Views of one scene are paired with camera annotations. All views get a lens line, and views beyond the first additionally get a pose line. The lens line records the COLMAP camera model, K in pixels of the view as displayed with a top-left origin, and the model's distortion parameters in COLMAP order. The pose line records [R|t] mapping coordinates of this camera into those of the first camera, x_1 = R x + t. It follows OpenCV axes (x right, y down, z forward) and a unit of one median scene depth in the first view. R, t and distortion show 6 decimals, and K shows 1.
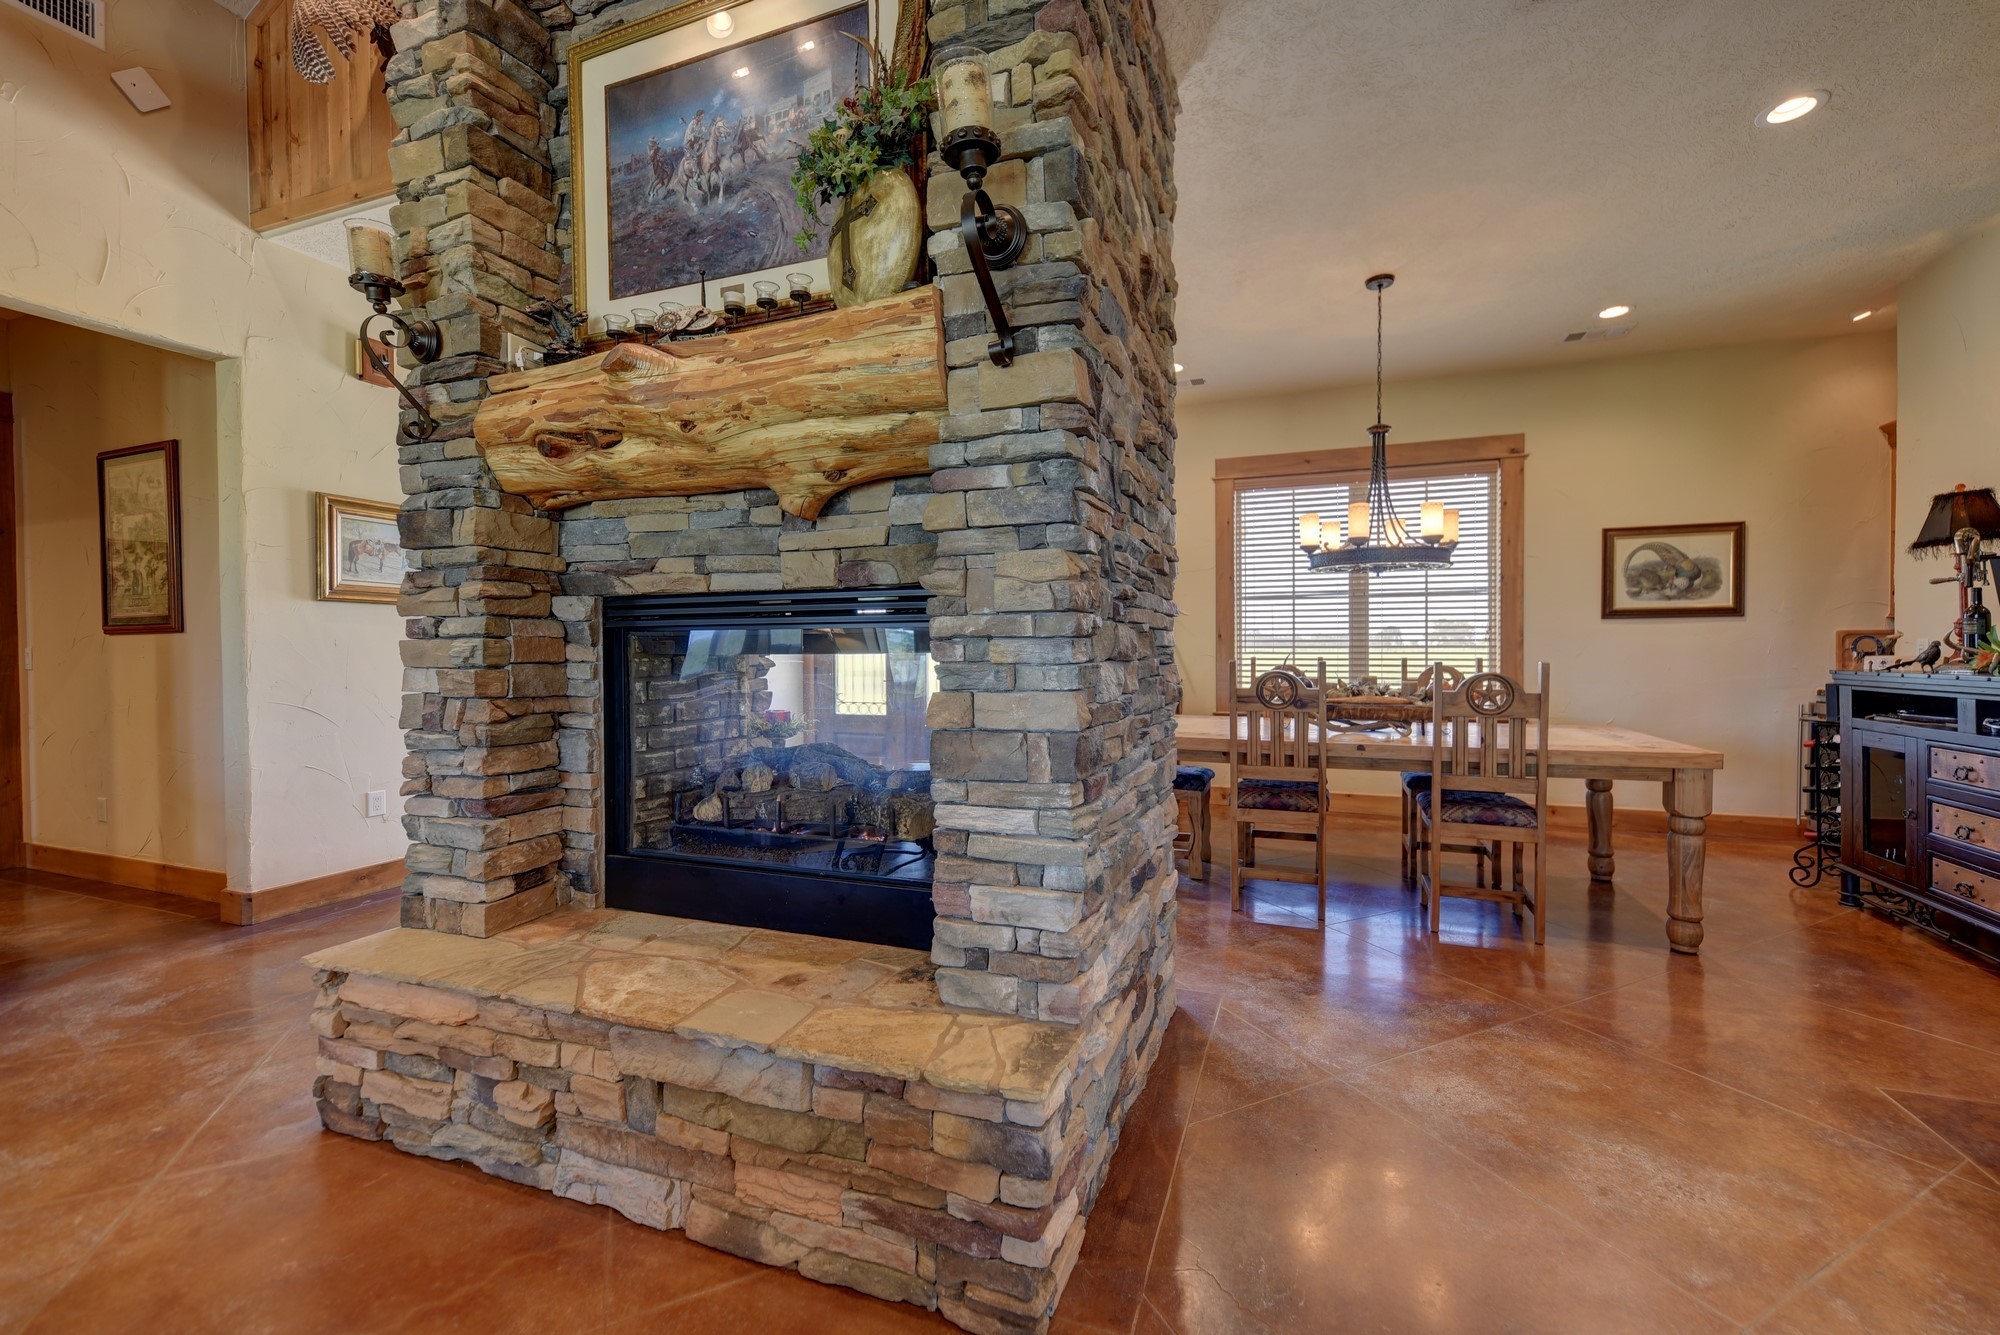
lens RADIAL K [[770.9, 0, 1031.0], [0, 770.9, 653.9], [0, 0, 1]] dist [0.010252, -0.001079]
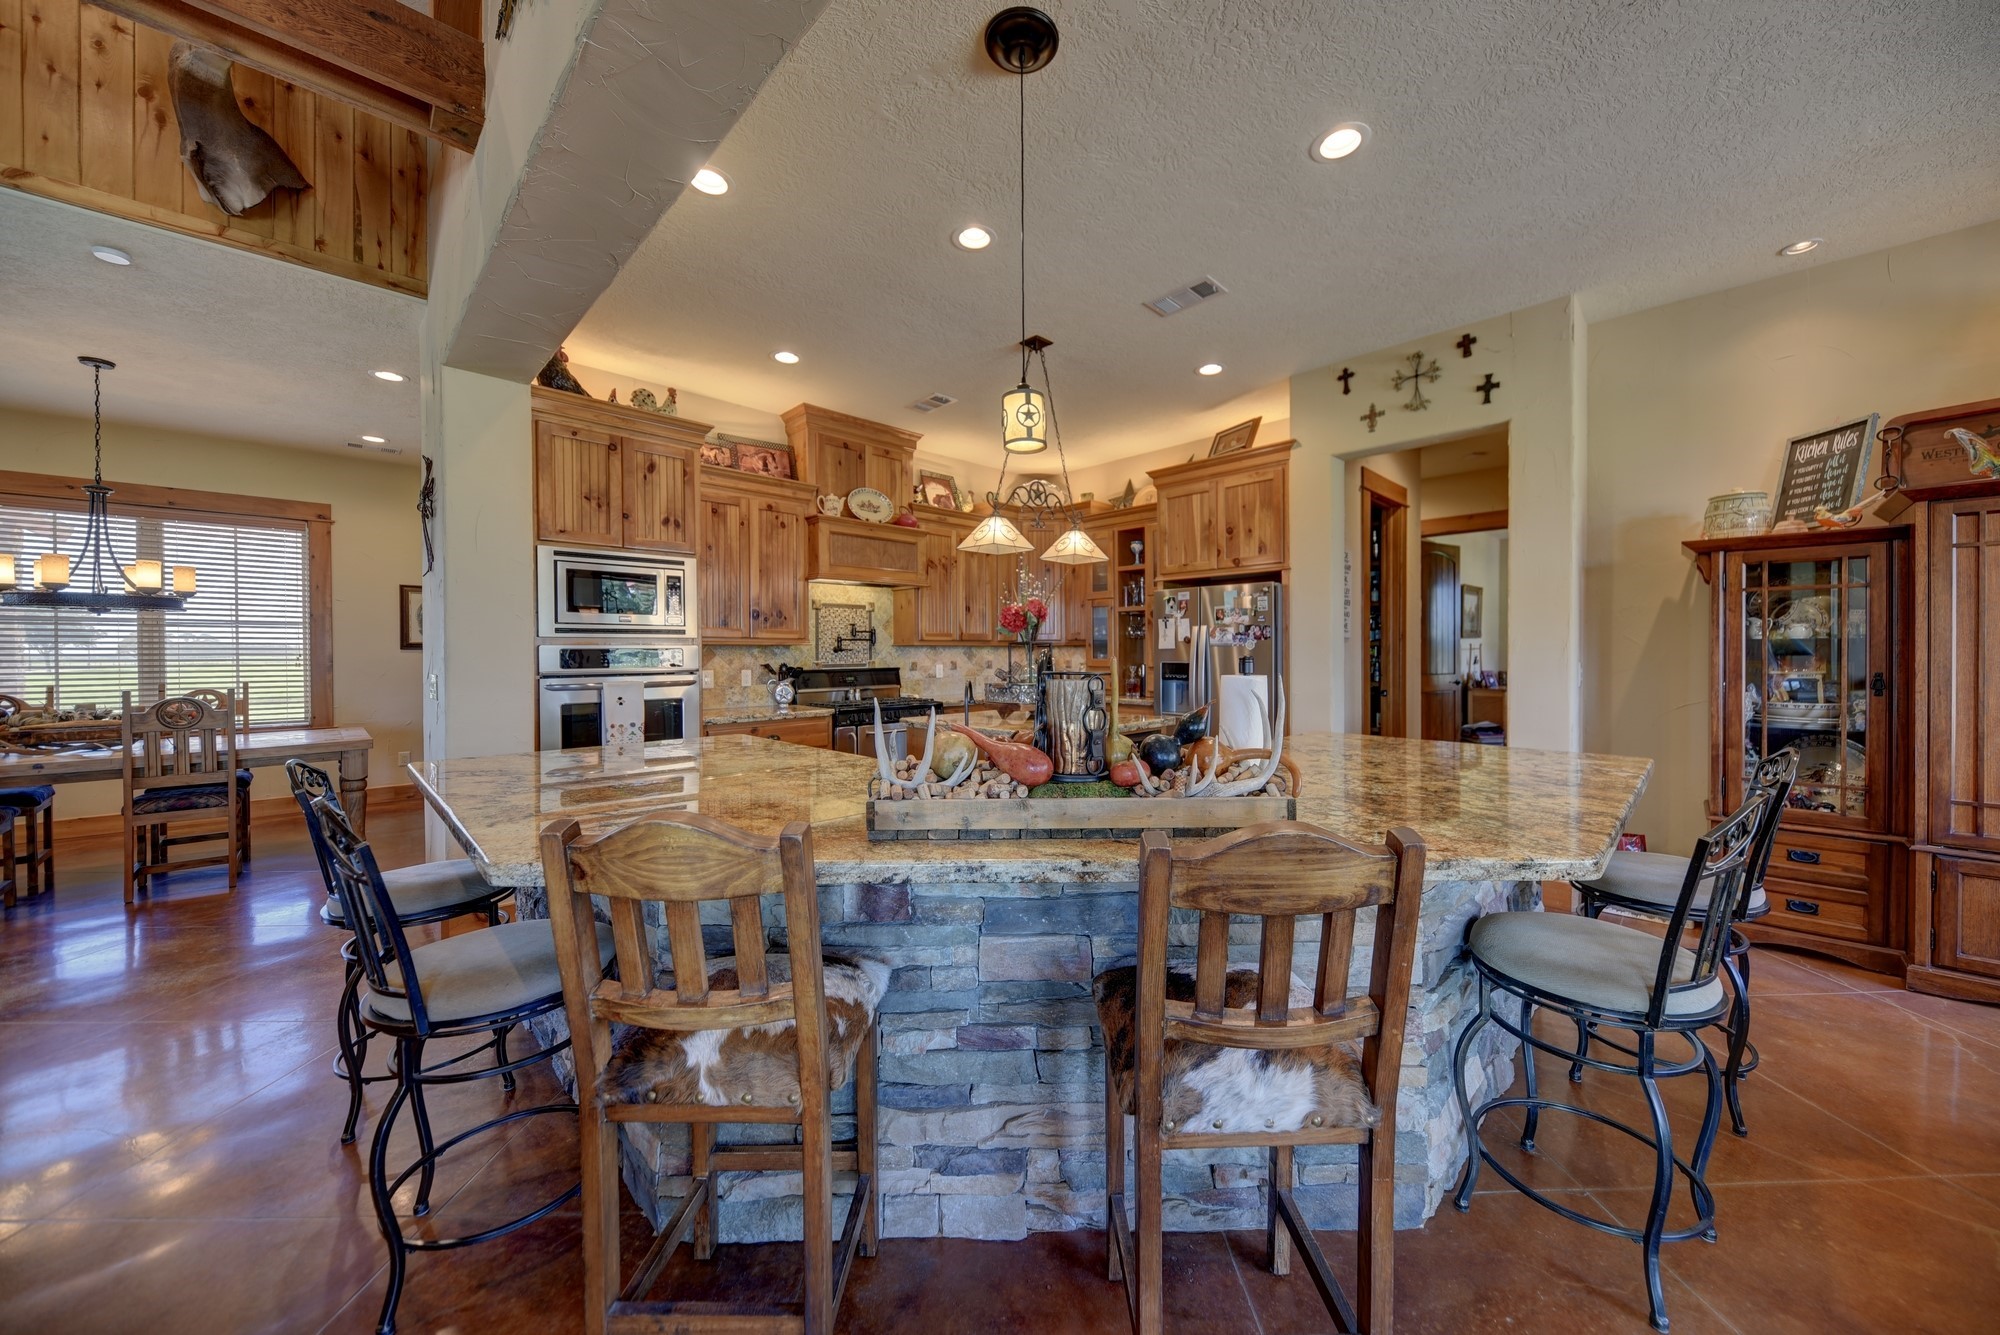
lens RADIAL K [[697.8, 0, 1009.4], [0, 697.8, 663.8], [0, 0, 1]] dist [0.005495, -0.003984]
pose [[0.426742, -0.011192, 0.904304, 0.159133], [0.014280, 0.999882, 0.005637, -0.030623], [-0.904261, 0.010508, 0.426851, -1.214792]]
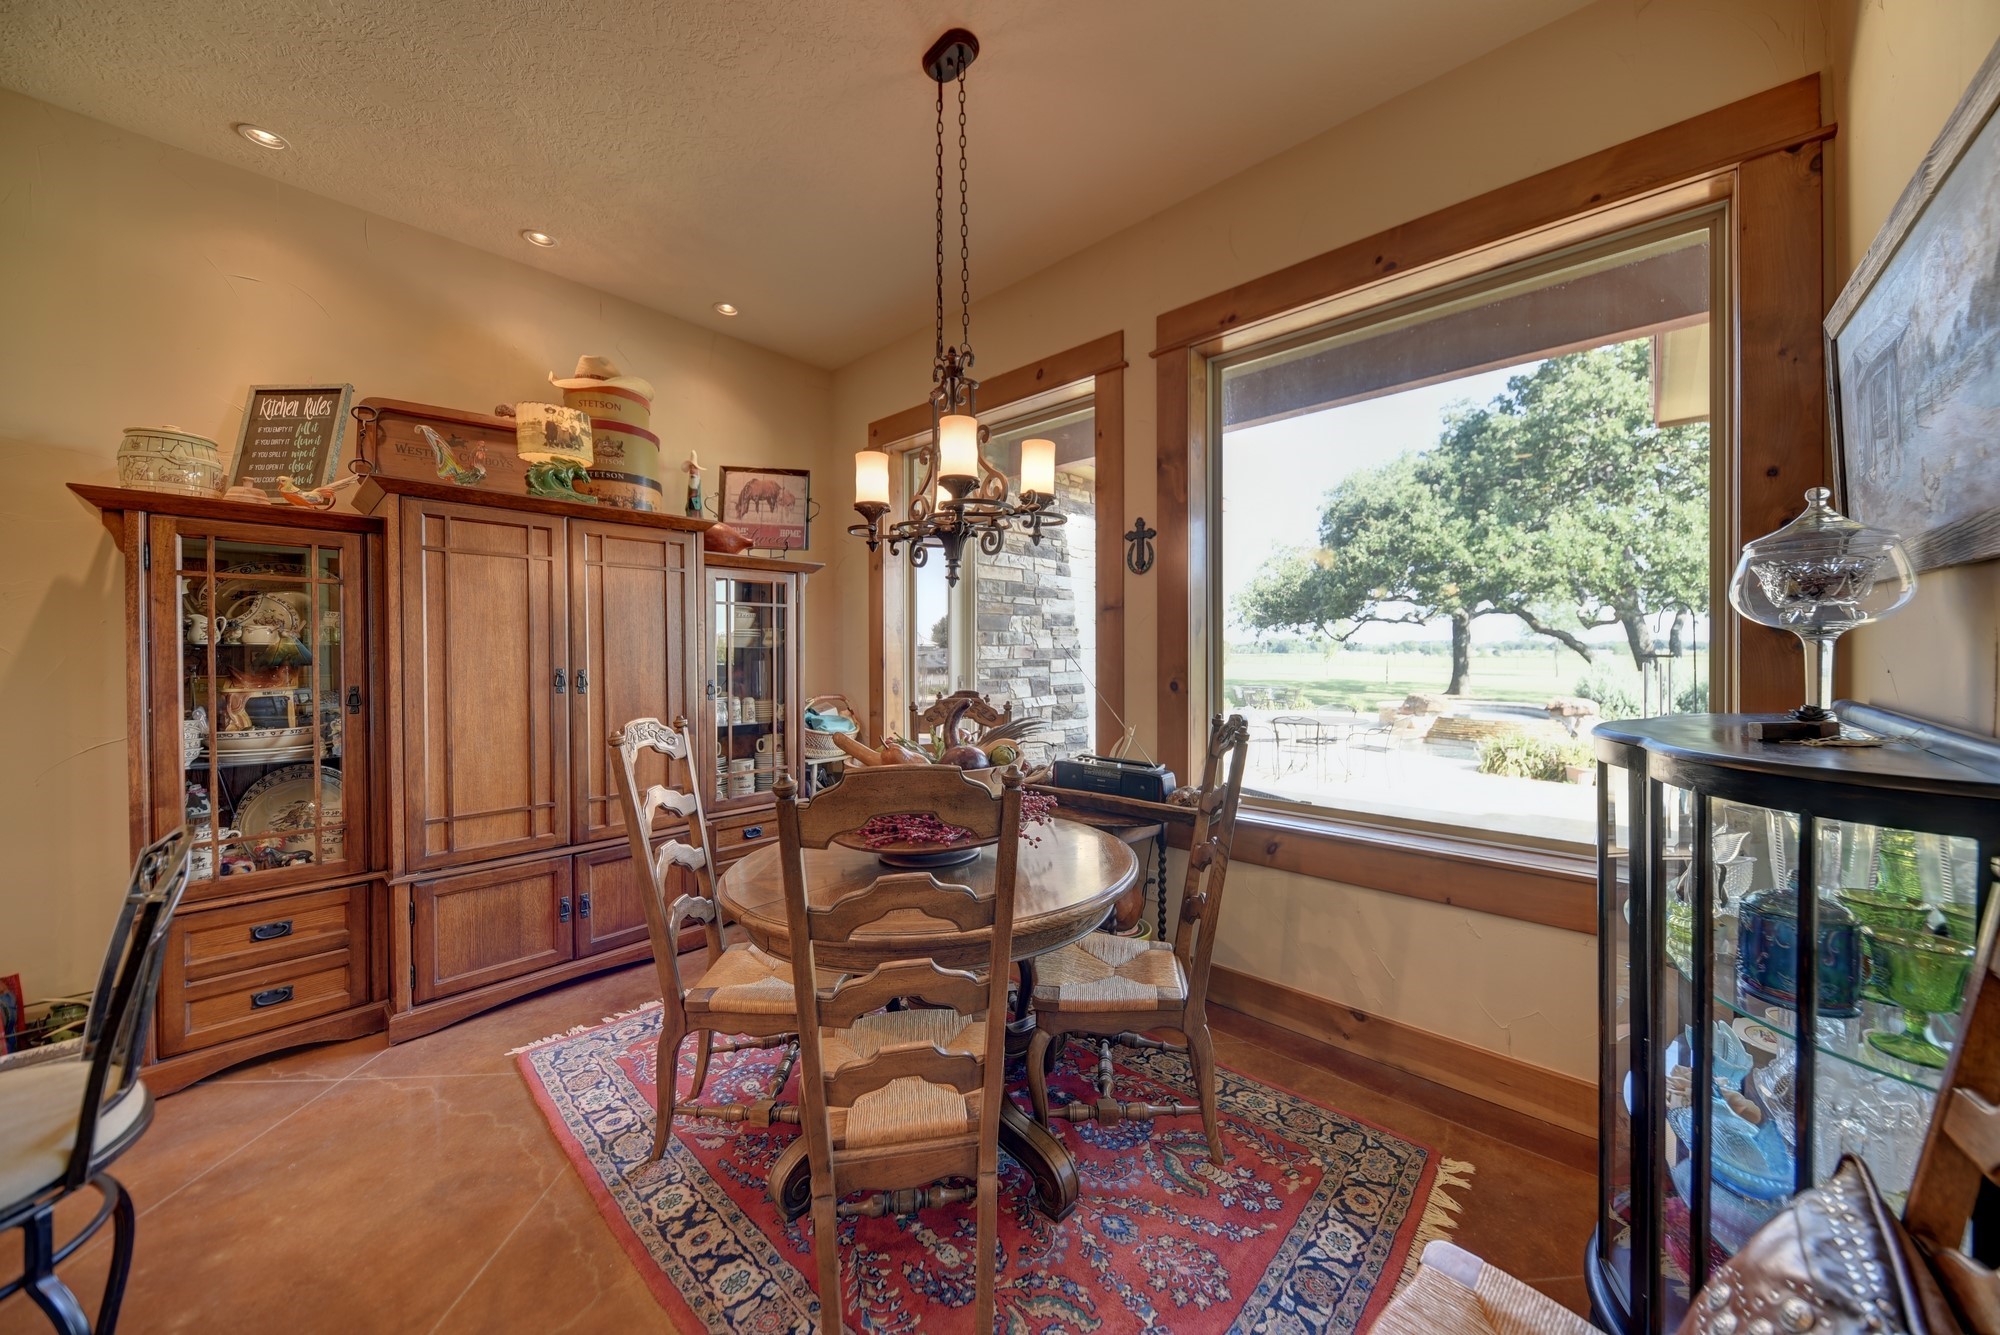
lens RADIAL K [[697.8, 0, 1039.2], [0, 697.8, 652.0], [0, 0, 1]] dist [0.005495, -0.003984]
pose [[-0.931950, 0.009266, 0.362469, 0.608957], [0.013610, 0.999863, 0.009435, -0.033546], [-0.362332, 0.013726, -0.931948, -1.485278]]
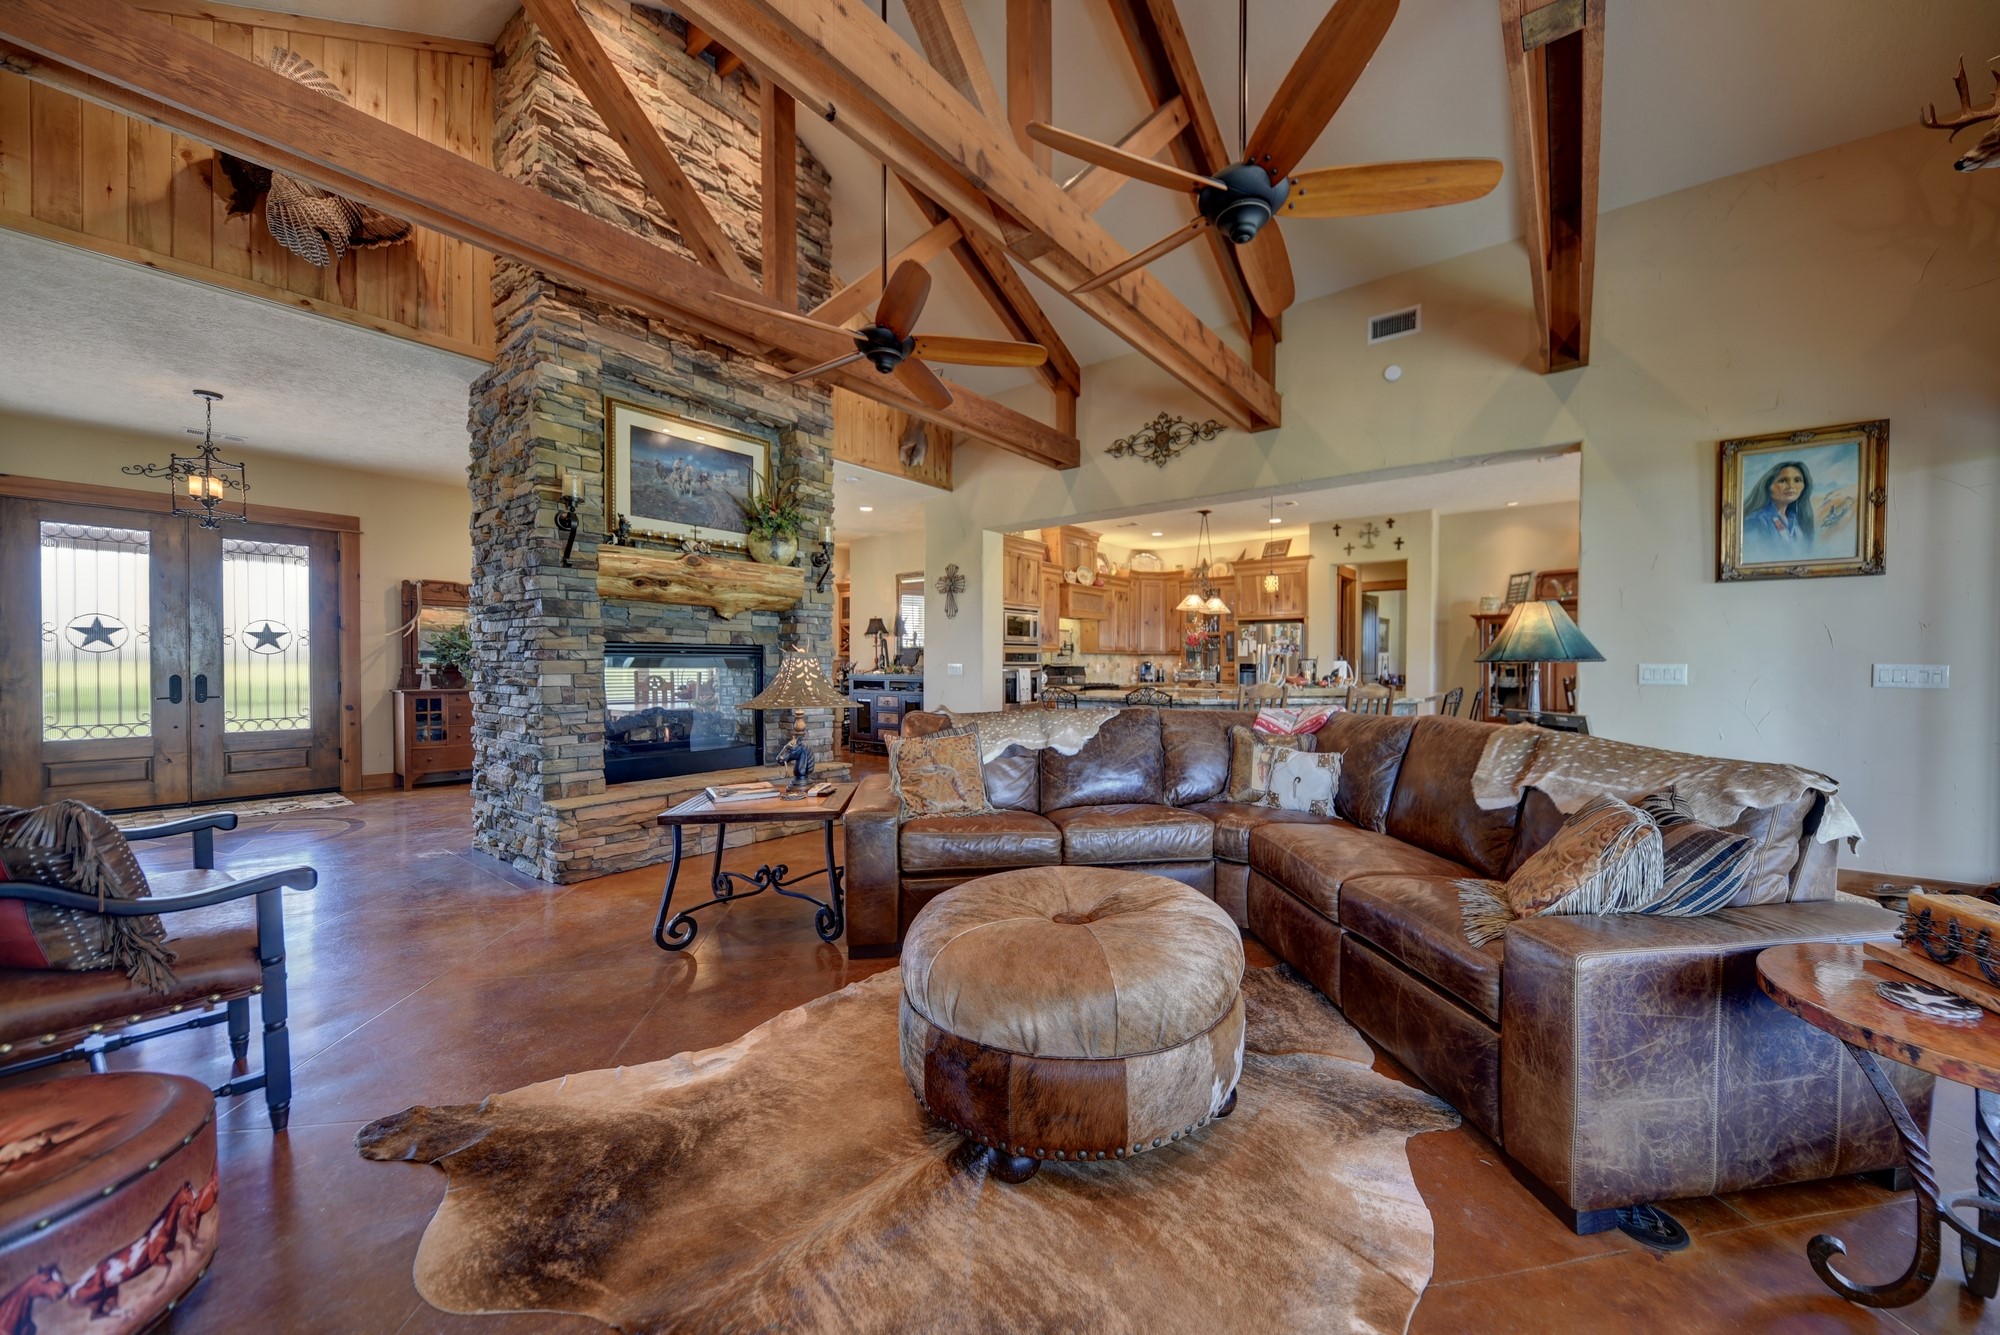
lens RADIAL K [[697.8, 0, 1033.6], [0, 697.8, 680.8], [0, 0, 1]] dist [0.005495, -0.003984]
pose [[0.301677, -0.018005, 0.953240, -2.166528], [0.008022, 0.999834, 0.016347, 0.014061], [-0.953377, 0.002716, 0.301771, -0.773649]]
